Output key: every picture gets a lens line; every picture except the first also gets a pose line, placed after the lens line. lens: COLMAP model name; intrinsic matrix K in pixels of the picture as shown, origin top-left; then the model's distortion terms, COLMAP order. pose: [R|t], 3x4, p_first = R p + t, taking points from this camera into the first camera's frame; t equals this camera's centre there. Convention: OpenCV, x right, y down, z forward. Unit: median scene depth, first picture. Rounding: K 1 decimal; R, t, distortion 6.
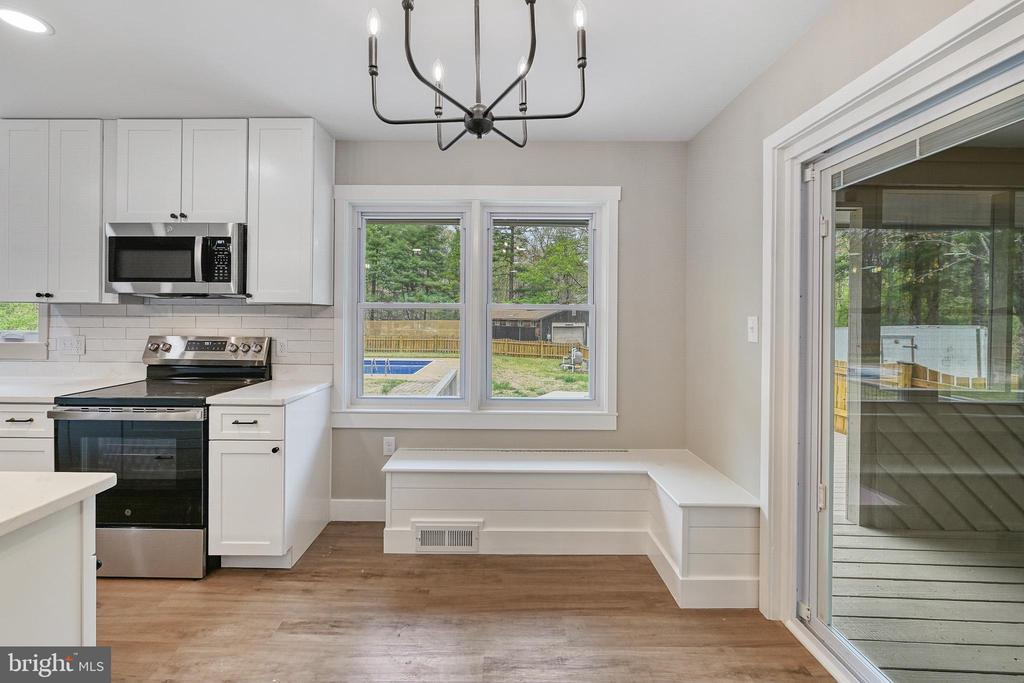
lens RADIAL K [[417.5, 0, 498.5], [0, 417.5, 318.8], [0, 0, 1]] dist [-0.003143, -0.000642]
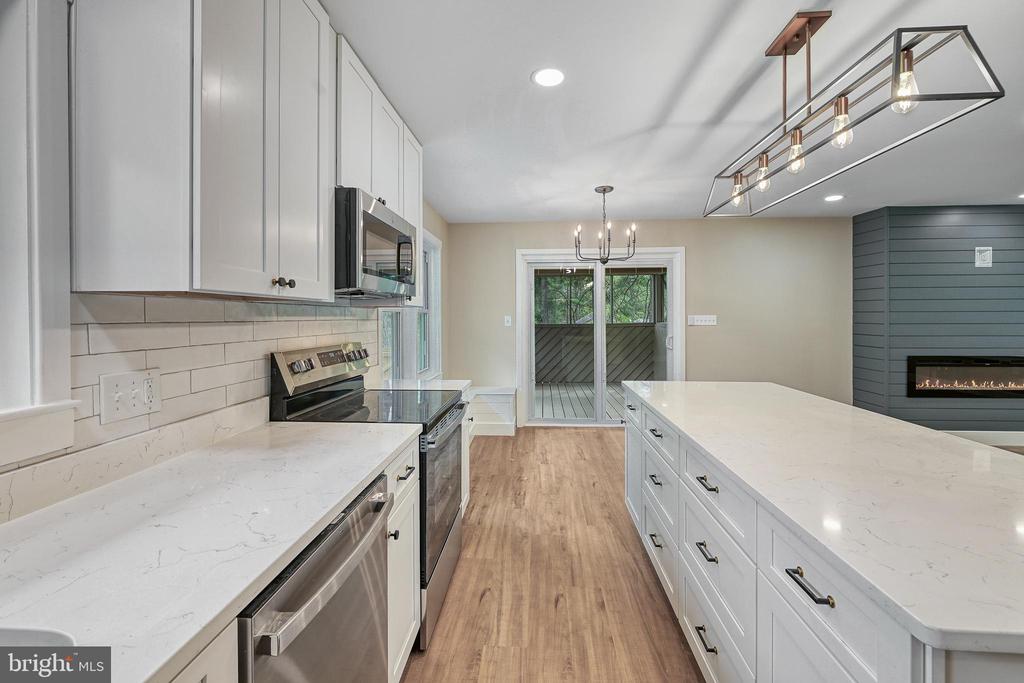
lens RADIAL K [[417.5, 0, 511.8], [0, 417.5, 321.2], [0, 0, 1]] dist [-0.003143, -0.000642]
pose [[0.067038, -0.018178, 0.997585, -1.596865], [0.010945, 0.999787, 0.017482, -0.014927], [-0.997690, 0.009747, 0.067223, 0.678492]]
